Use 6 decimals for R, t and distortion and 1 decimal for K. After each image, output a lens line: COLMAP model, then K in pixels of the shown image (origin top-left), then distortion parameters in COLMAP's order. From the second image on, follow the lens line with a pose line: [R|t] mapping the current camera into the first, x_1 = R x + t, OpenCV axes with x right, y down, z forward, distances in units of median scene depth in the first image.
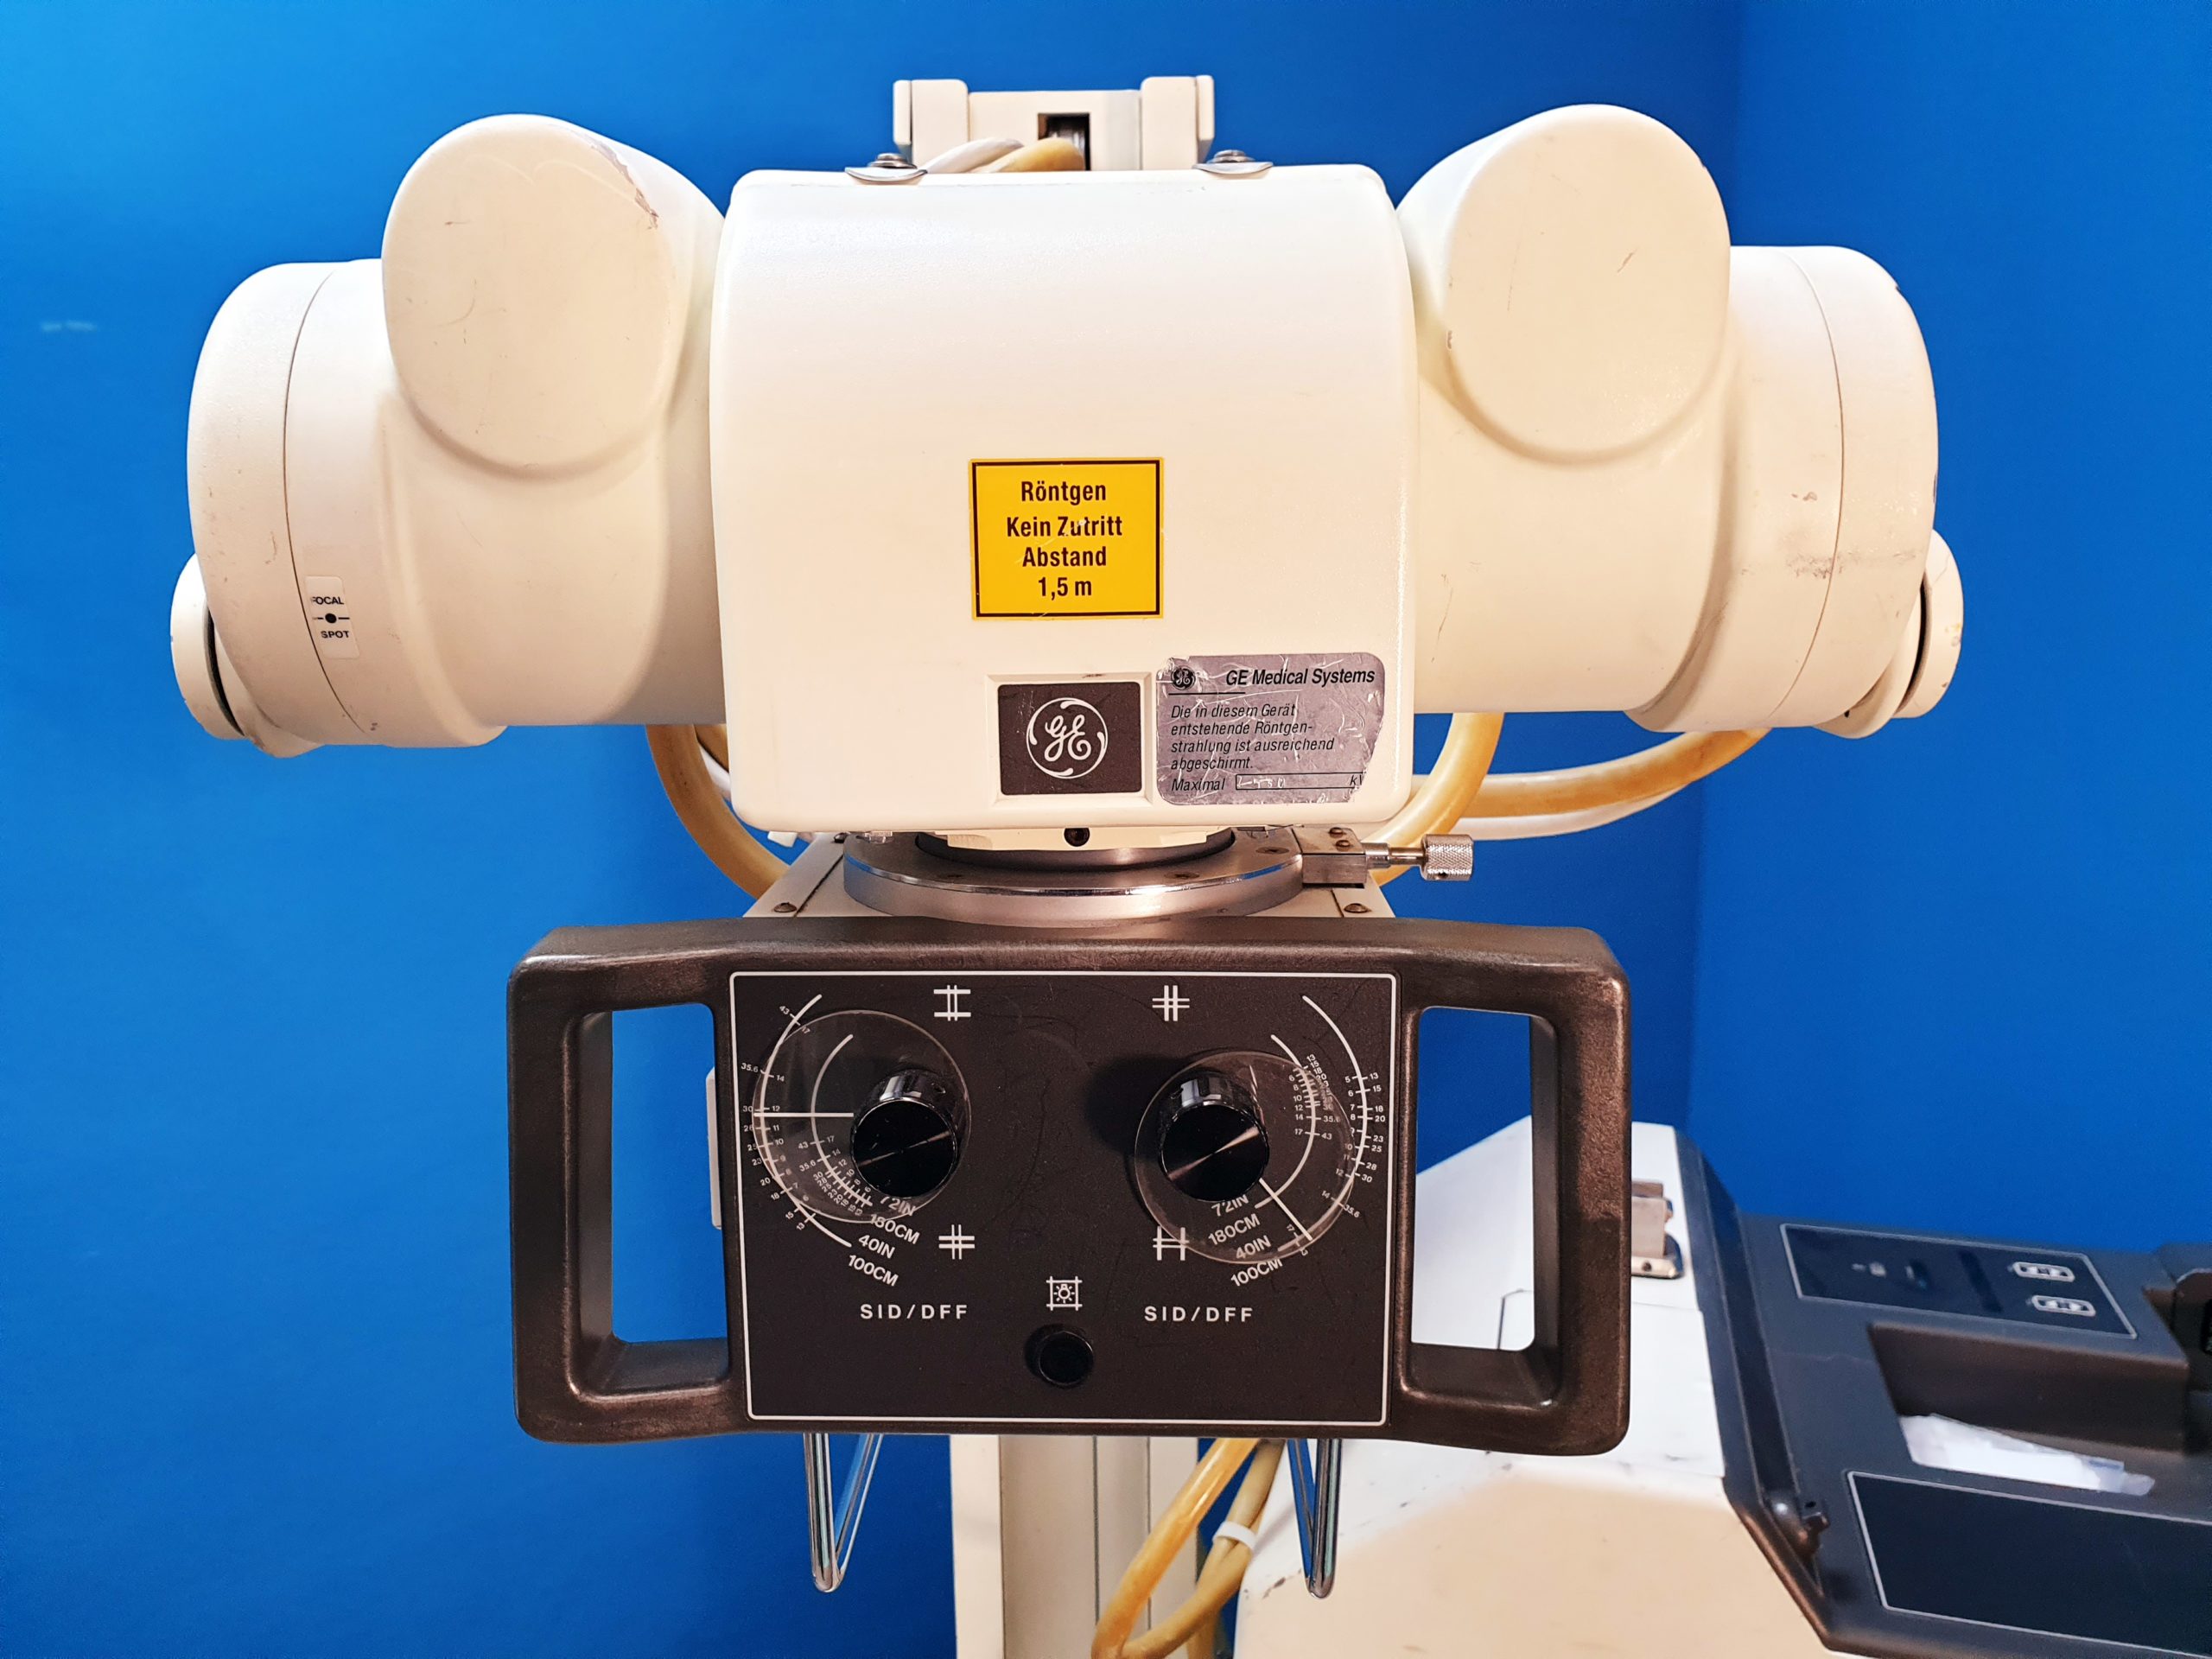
lens RADIAL K [[1710.8, 0, 1106.0], [0, 1710.8, 829.5], [0, 0, 1]] dist [0.008742, -0.002242]
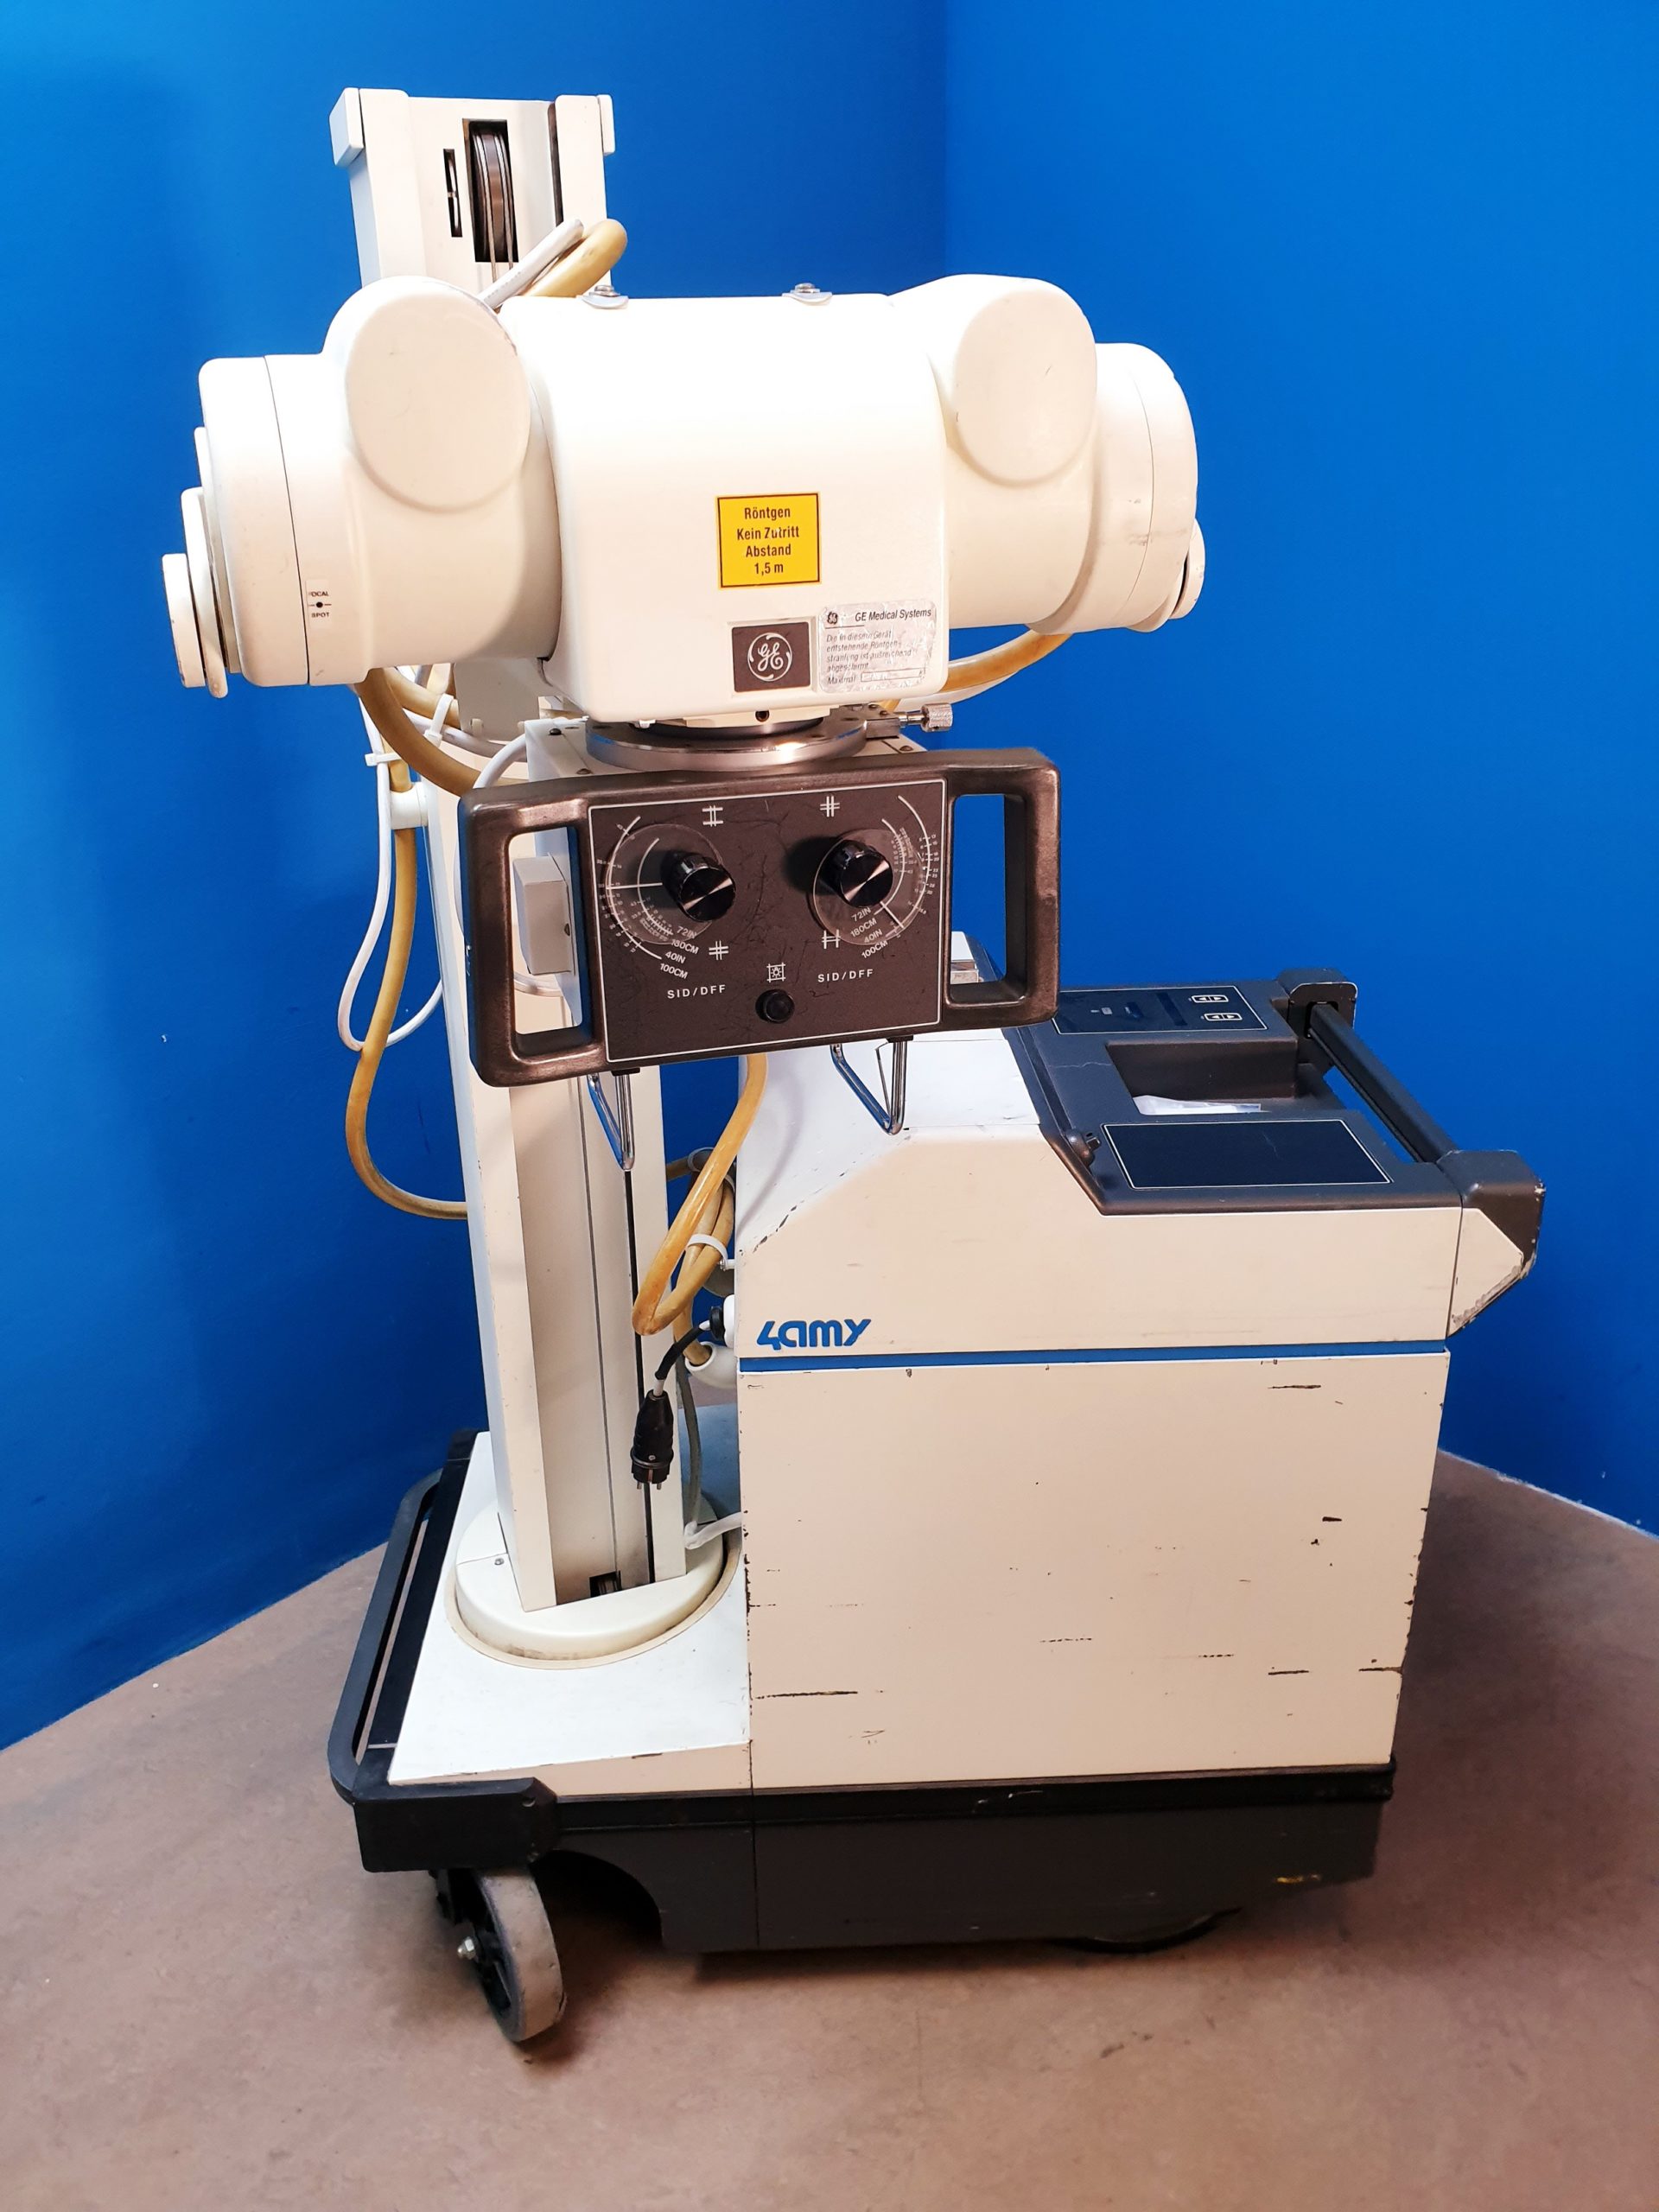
lens RADIAL K [[1683.1, 0, 819.6], [0, 1683.1, 1209.8], [0, 0, 1]] dist [0.005379, -0.003191]
pose [[0.953087, -0.143768, 0.266376, -0.503834], [0.065315, 0.956955, 0.282791, 0.005510], [-0.295566, -0.252126, 0.921452, -0.758827]]
